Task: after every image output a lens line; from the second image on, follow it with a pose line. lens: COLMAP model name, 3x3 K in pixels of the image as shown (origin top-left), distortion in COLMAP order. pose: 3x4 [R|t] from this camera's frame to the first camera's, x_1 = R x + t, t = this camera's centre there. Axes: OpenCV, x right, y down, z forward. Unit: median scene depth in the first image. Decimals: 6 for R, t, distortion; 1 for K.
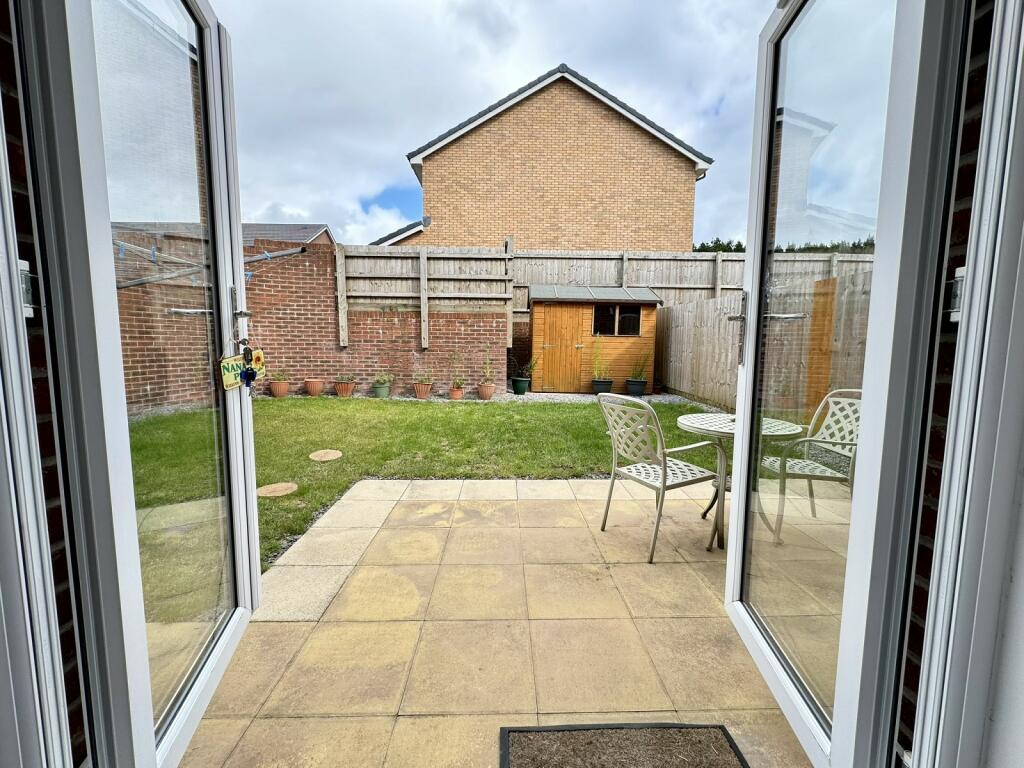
lens RADIAL K [[409.1, 0, 512.0], [0, 409.1, 384.0], [0, 0, 1]] dist [-0.001134, 0.000092]
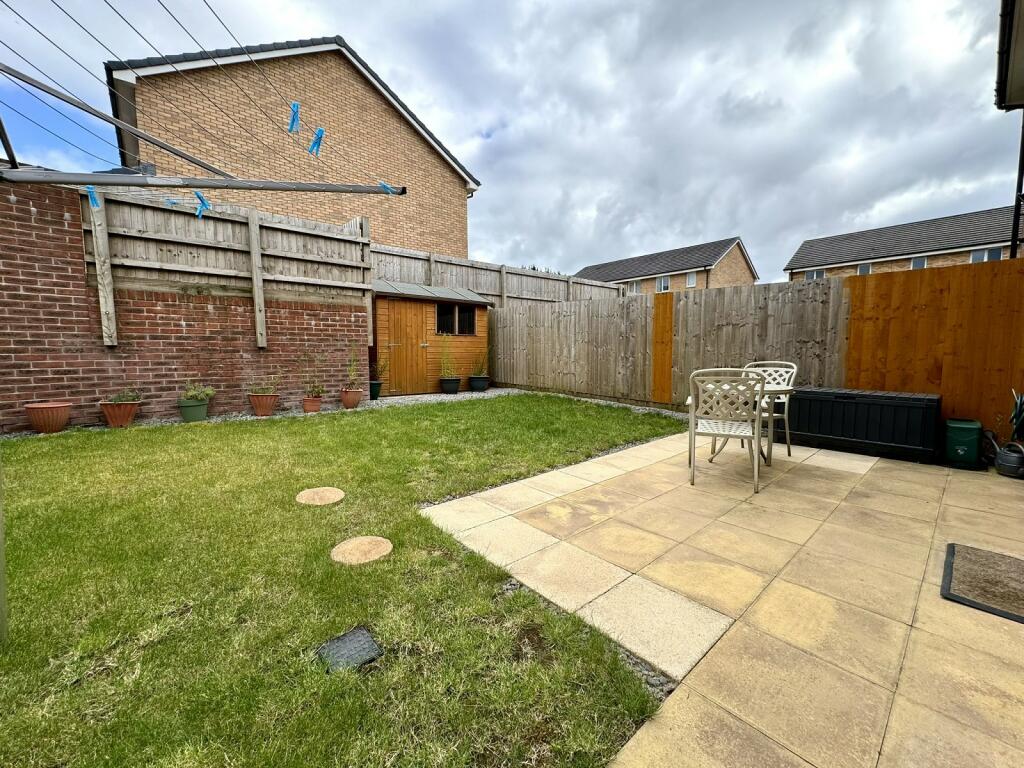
lens RADIAL K [[409.1, 0, 512.0], [0, 409.1, 384.0], [0, 0, 1]] dist [-0.001134, 0.000092]
pose [[0.769682, -0.065806, 0.635027, -0.336180], [0.074465, 0.997138, 0.013076, 0.002172], [-0.634070, 0.037223, 0.772380, 0.142808]]
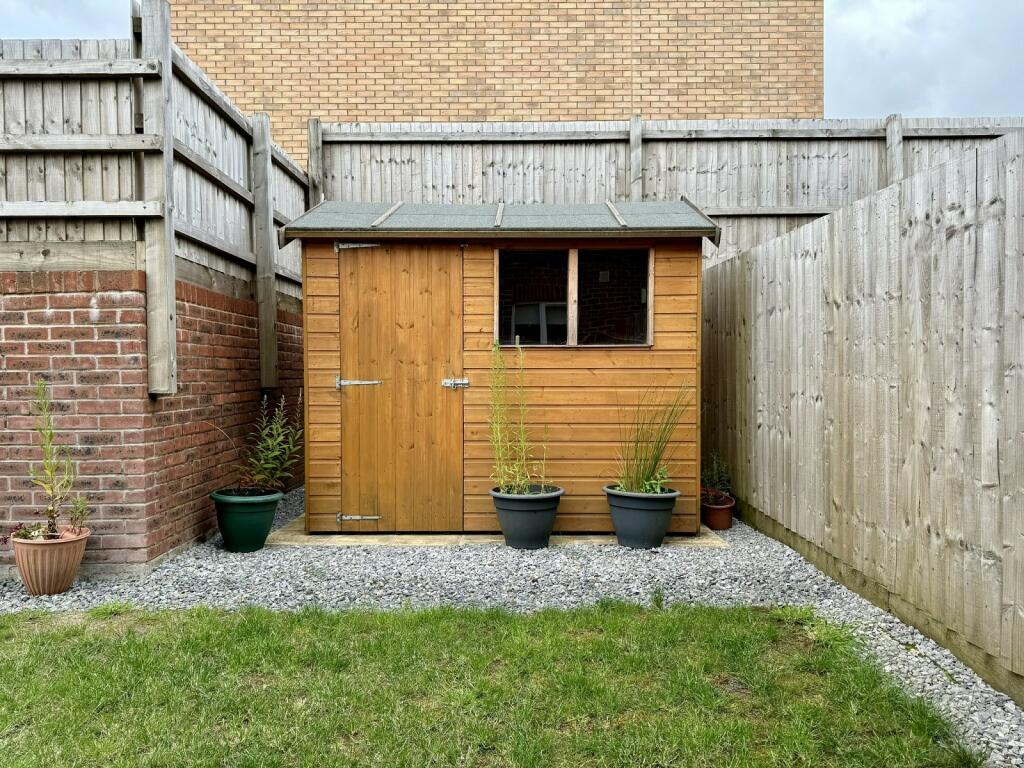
lens RADIAL K [[725.5, 0, 510.2], [0, 725.5, 396.5], [0, 0, 1]] dist [0.010934, -0.002694]
pose [[0.999708, -0.018847, -0.015155, 0.242999], [0.017815, 0.997689, -0.065565, -0.051429], [0.016356, 0.065276, 0.997733, 0.519093]]
